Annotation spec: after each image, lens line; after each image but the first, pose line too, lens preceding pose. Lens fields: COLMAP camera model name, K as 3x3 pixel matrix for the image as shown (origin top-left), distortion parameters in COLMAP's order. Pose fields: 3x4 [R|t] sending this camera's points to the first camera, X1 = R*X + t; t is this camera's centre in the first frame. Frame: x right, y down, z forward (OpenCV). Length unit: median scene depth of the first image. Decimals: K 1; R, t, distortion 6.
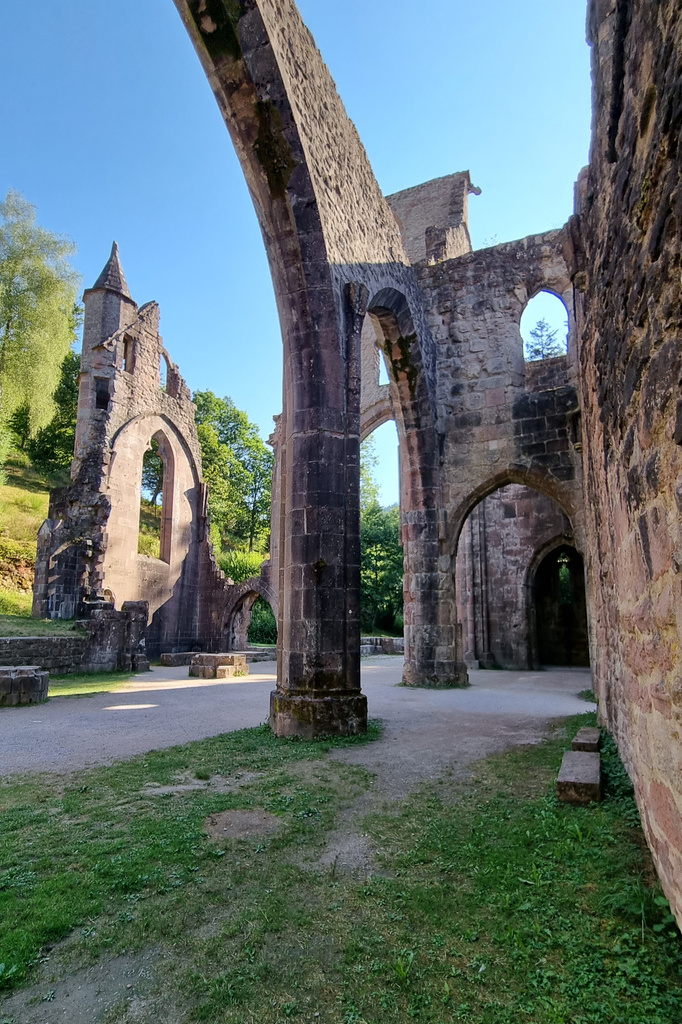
lens RADIAL K [[498.2, 0, 340.7], [0, 498.2, 562.9], [0, 0, 1]] dist [0.000981, -0.001927]
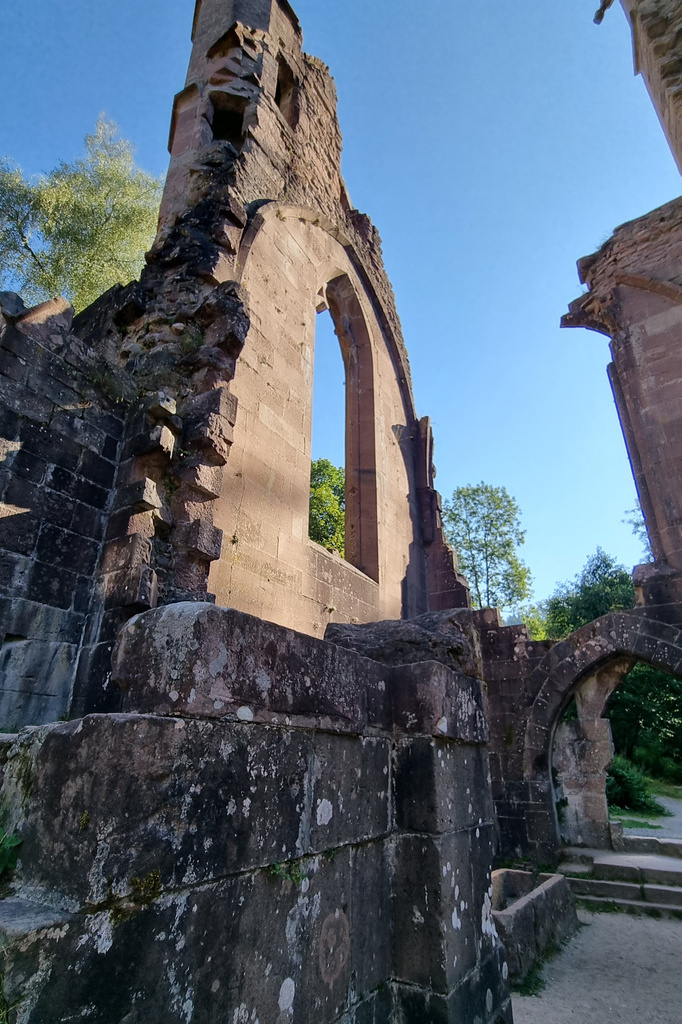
lens RADIAL K [[498.2, 0, 338.4], [0, 498.2, 563.4], [0, 0, 1]] dist [0.000981, -0.001927]
pose [[0.986895, -0.054458, -0.151896, -0.347306], [0.015939, 0.969626, -0.244073, 0.085166], [0.160574, 0.238453, 0.957787, 0.712020]]
